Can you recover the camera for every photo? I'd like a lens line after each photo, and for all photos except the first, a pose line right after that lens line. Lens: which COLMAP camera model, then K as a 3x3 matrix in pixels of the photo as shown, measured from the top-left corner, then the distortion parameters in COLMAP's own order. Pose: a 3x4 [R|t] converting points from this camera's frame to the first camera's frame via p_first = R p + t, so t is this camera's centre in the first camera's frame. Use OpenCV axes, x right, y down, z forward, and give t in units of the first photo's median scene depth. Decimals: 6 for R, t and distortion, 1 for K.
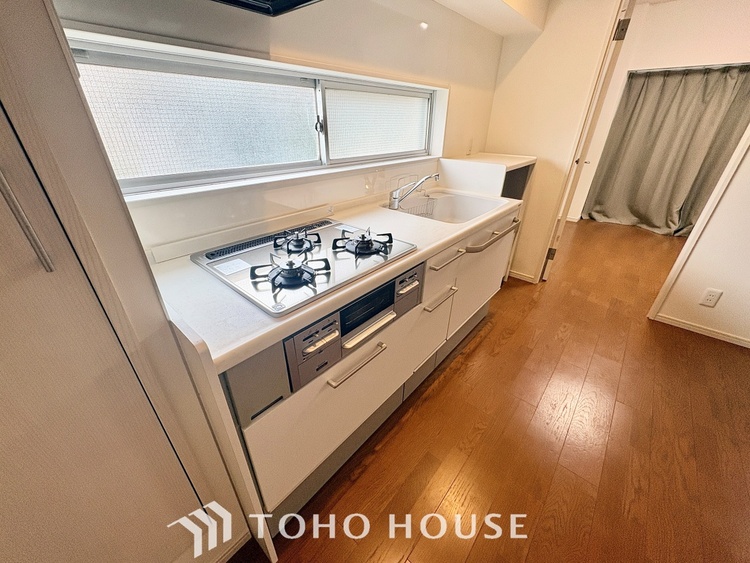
lens RADIAL K [[298.8, 0, 374.0], [0, 298.8, 282.6], [0, 0, 1]] dist [0.001652, 0.000544]
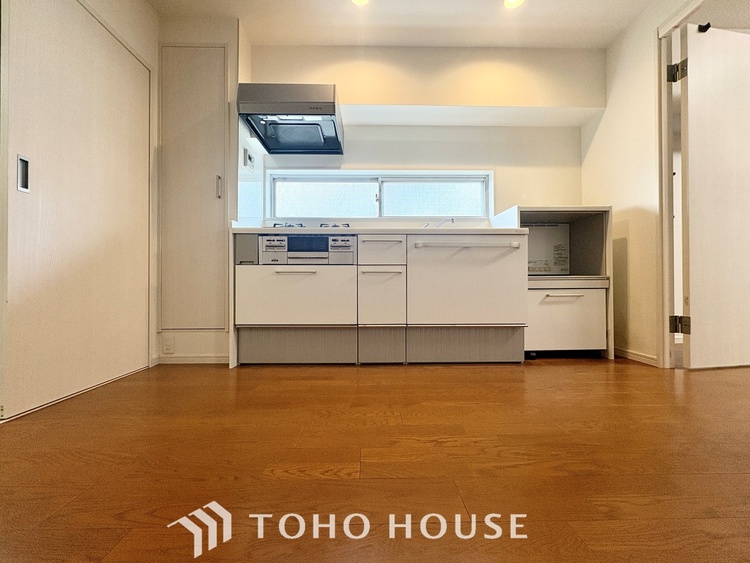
lens RADIAL K [[298.8, 0, 374.6], [0, 298.8, 281.5], [0, 0, 1]] dist [0.001652, 0.000544]
pose [[0.672250, -0.013506, -0.740201, 1.148331], [-0.344986, 0.878926, -0.329353, 0.524573], [0.655030, 0.476766, 0.586199, 0.160989]]
